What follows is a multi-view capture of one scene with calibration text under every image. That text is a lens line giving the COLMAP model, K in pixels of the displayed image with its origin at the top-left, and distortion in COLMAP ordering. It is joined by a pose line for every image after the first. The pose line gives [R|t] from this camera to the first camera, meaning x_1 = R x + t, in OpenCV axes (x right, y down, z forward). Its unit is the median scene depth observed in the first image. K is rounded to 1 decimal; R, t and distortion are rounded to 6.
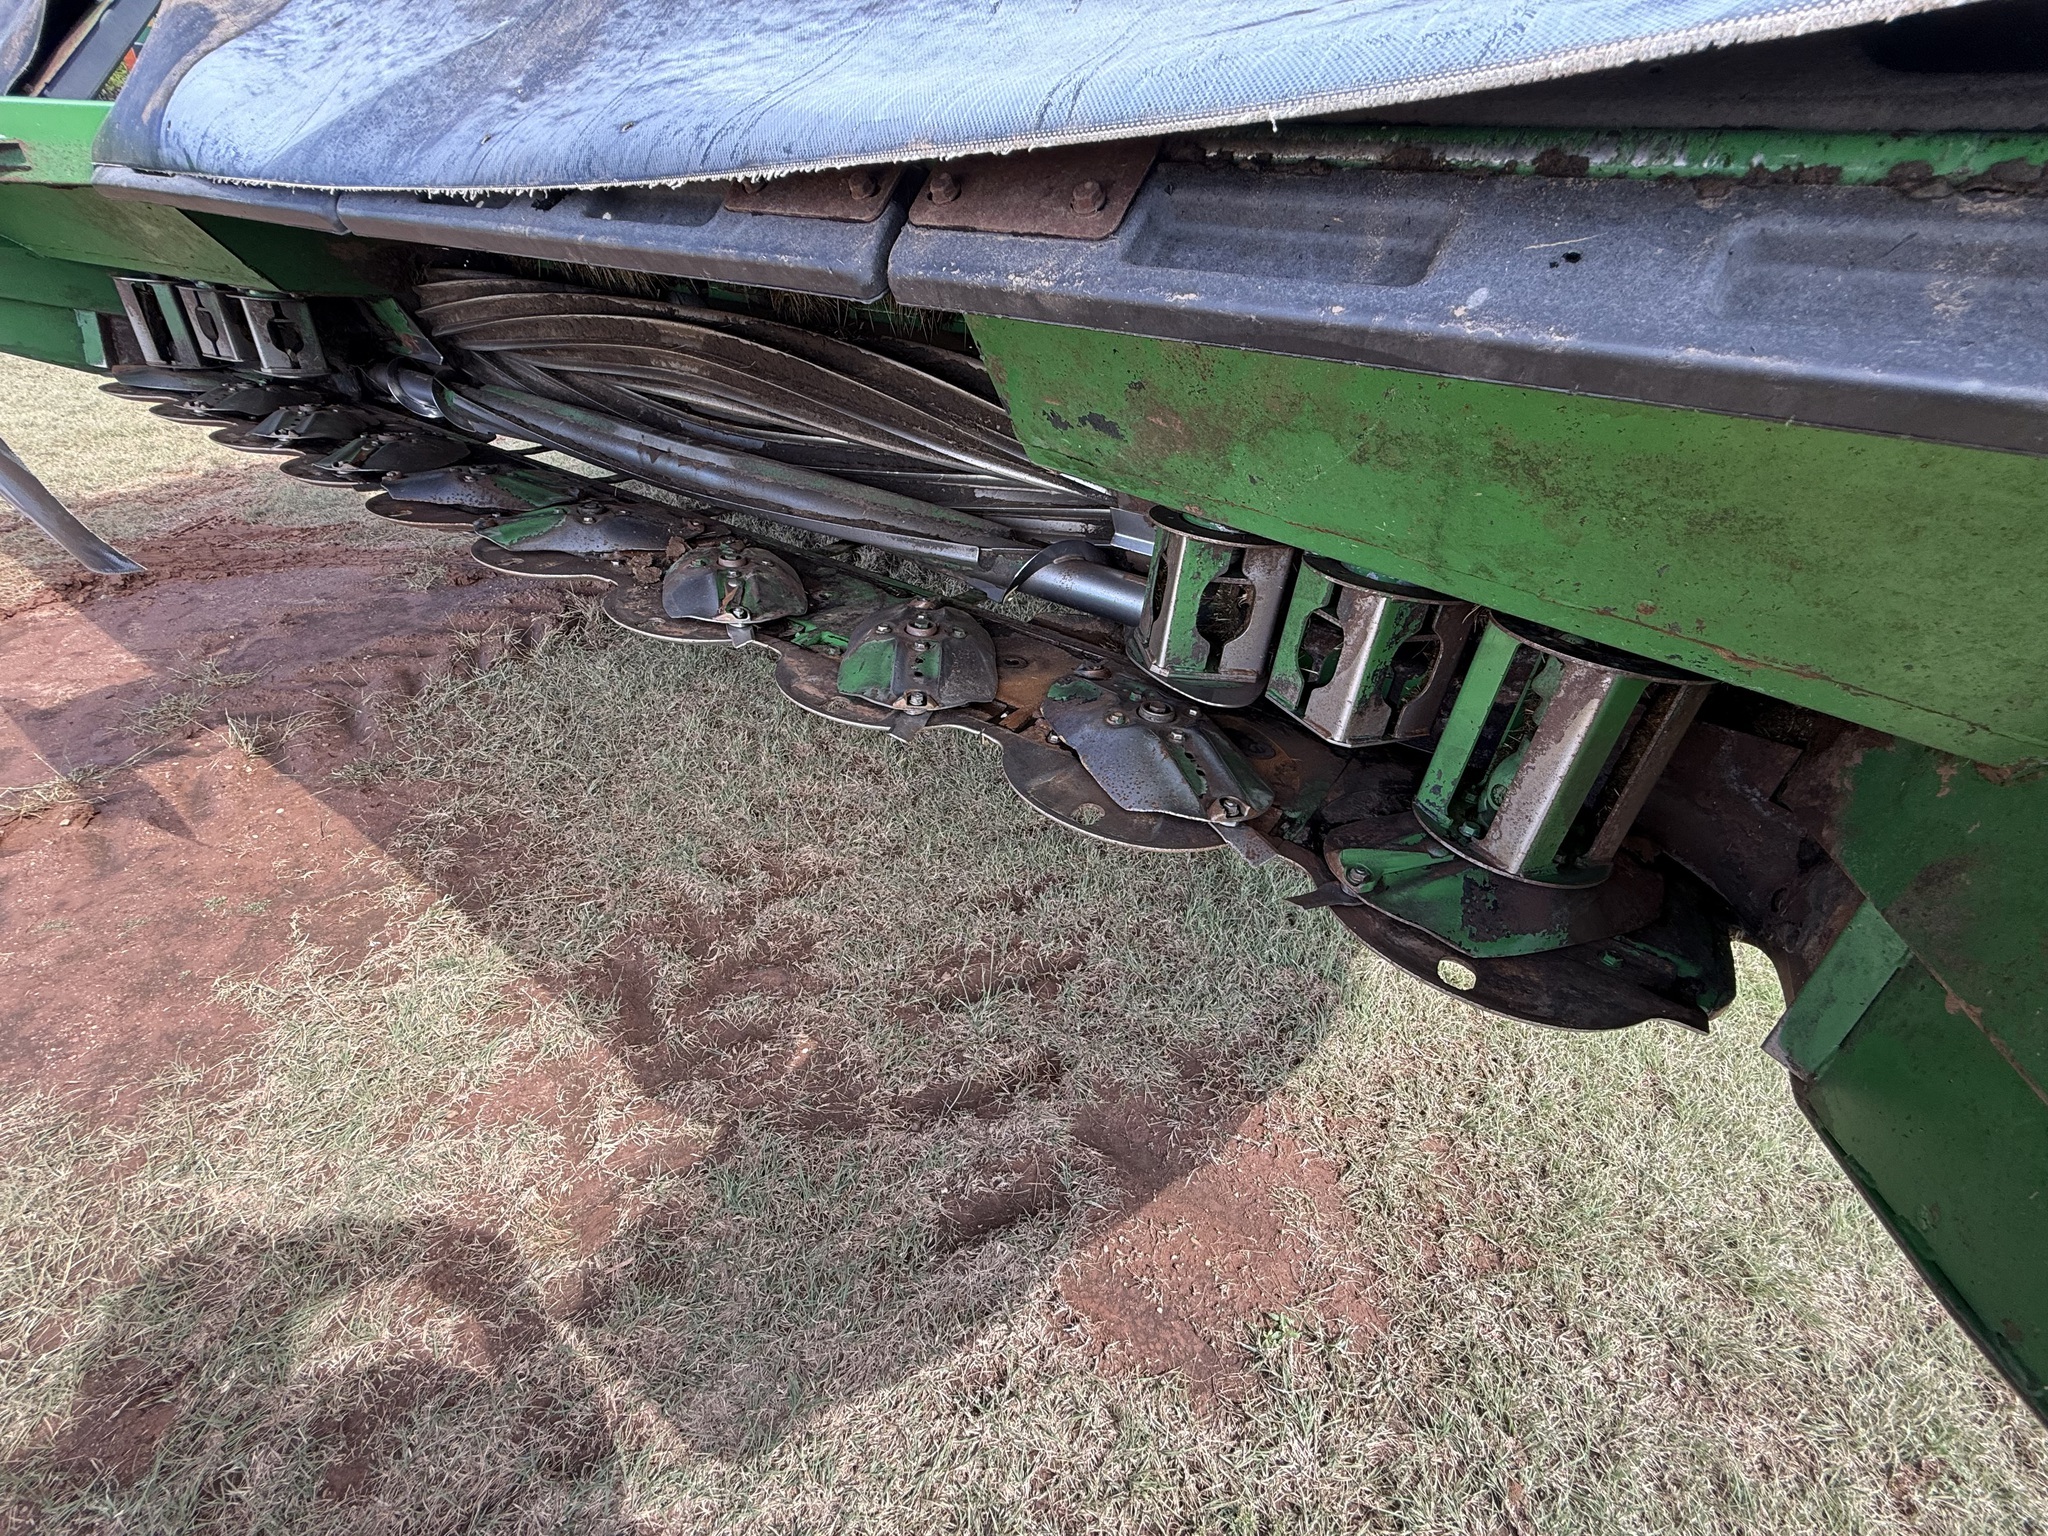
lens RADIAL K [[824.7, 0, 1022.3], [0, 824.7, 783.2], [0, 0, 1]] dist [-0.000184, 0.000088]
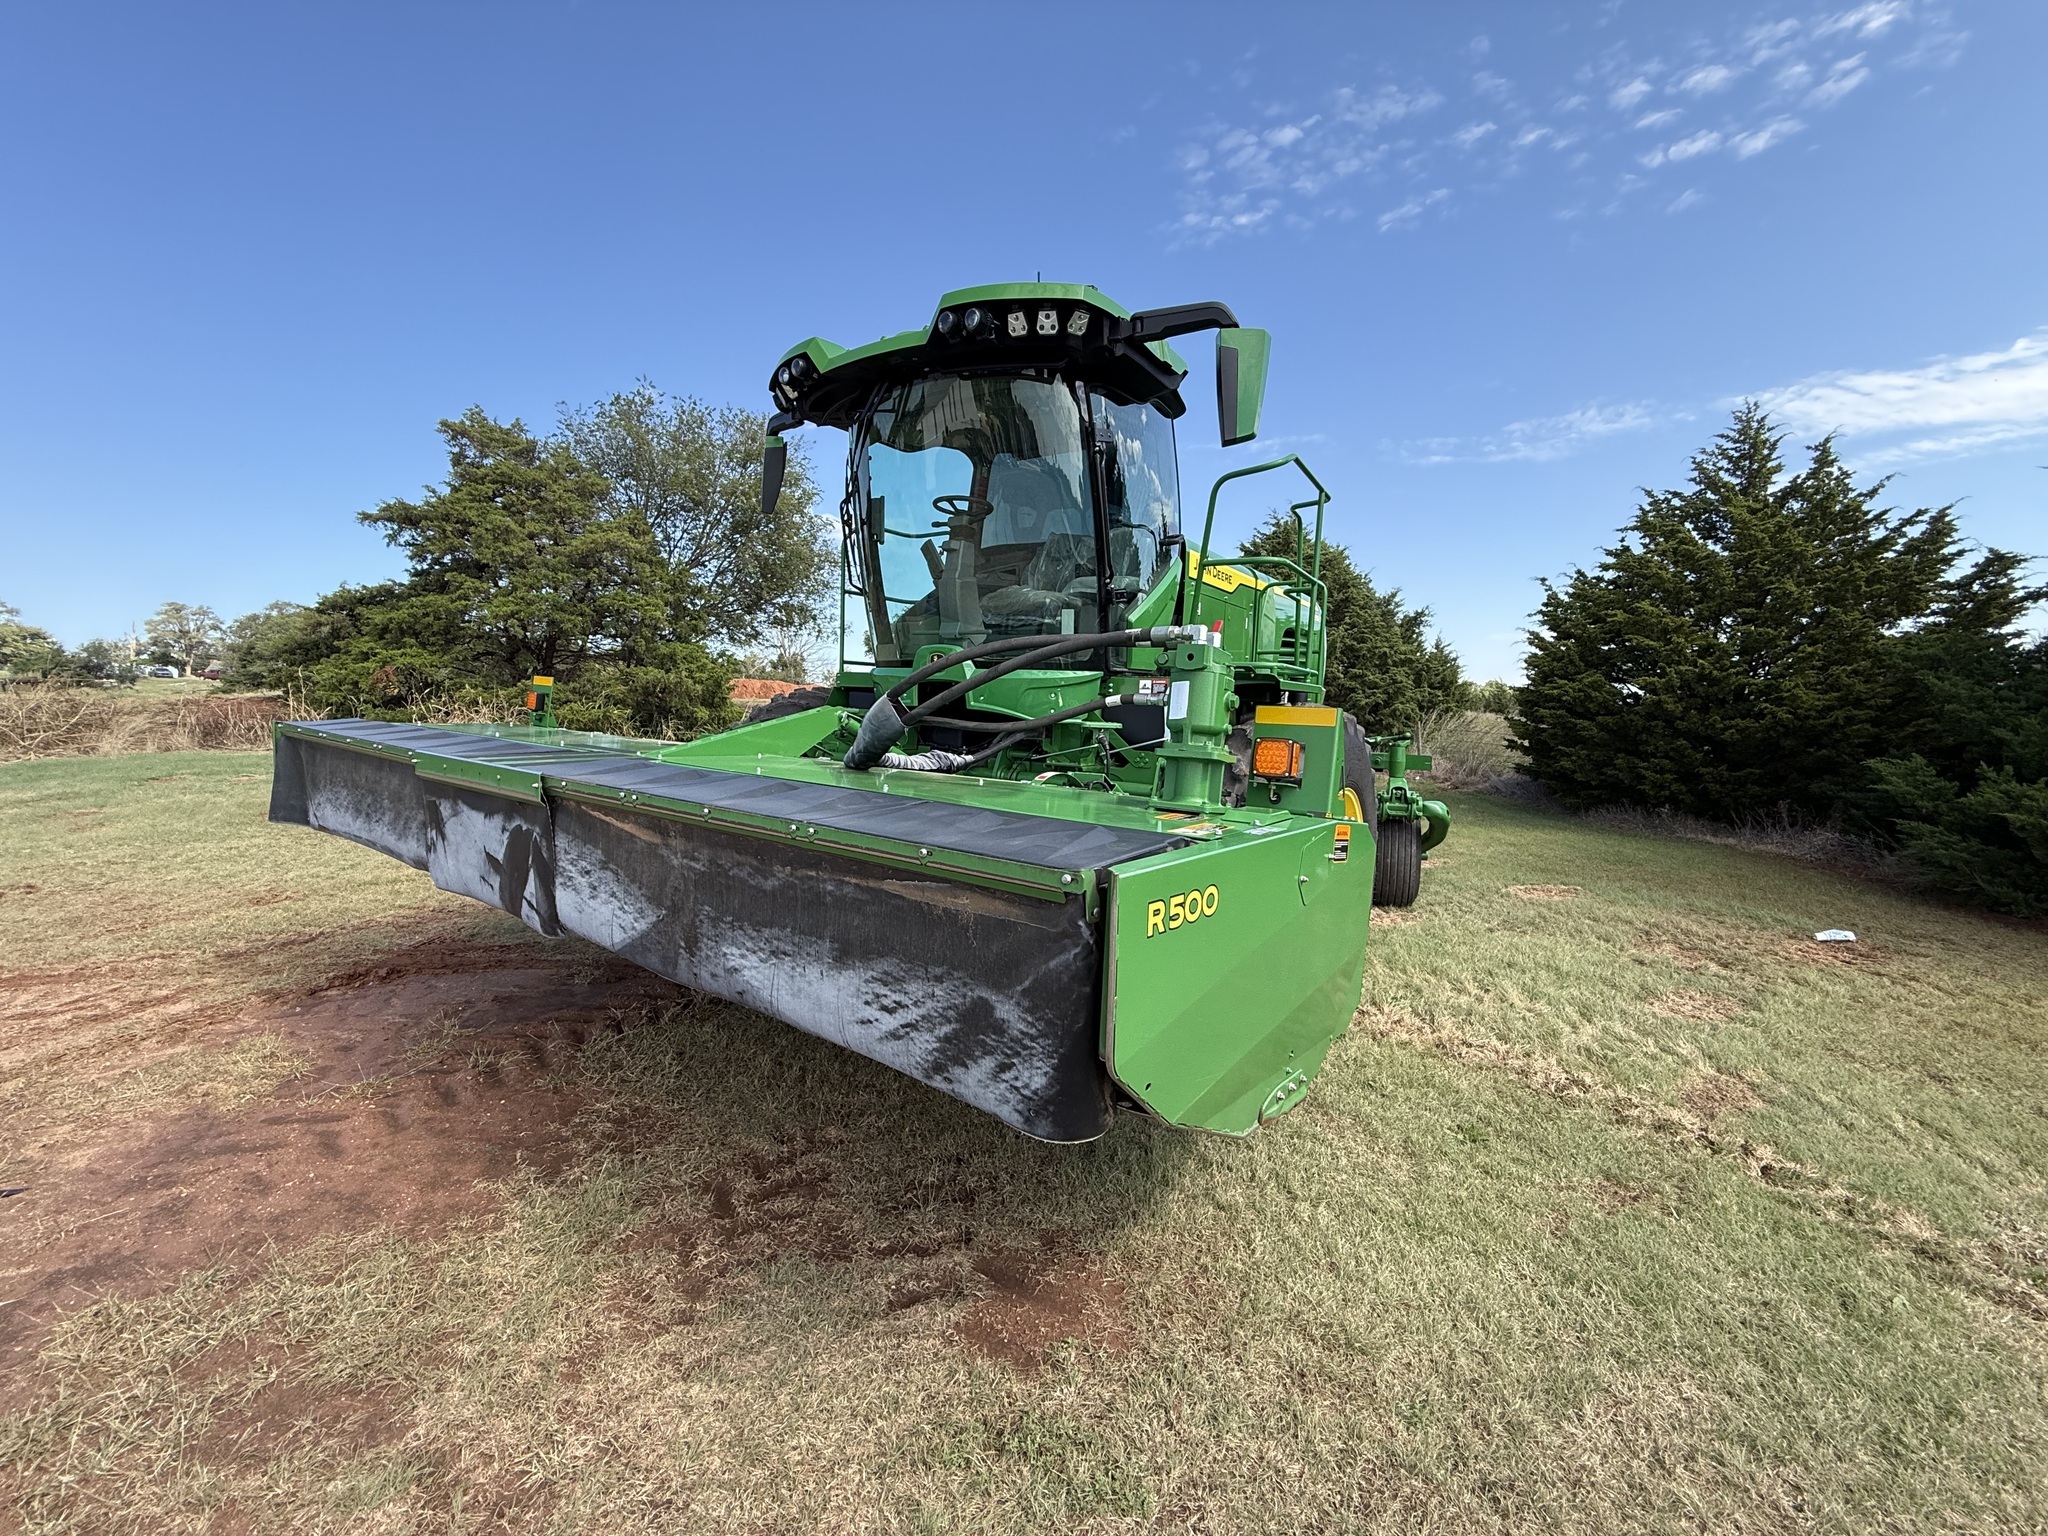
lens RADIAL K [[824.7, 0, 1022.3], [0, 824.7, 783.2], [0, 0, 1]] dist [-0.000184, 0.000088]
pose [[0.999419, 0.014280, -0.030937, 0.155995], [-0.028183, 0.856721, -0.515010, 0.339318], [0.019150, 0.515583, 0.856626, -0.745416]]
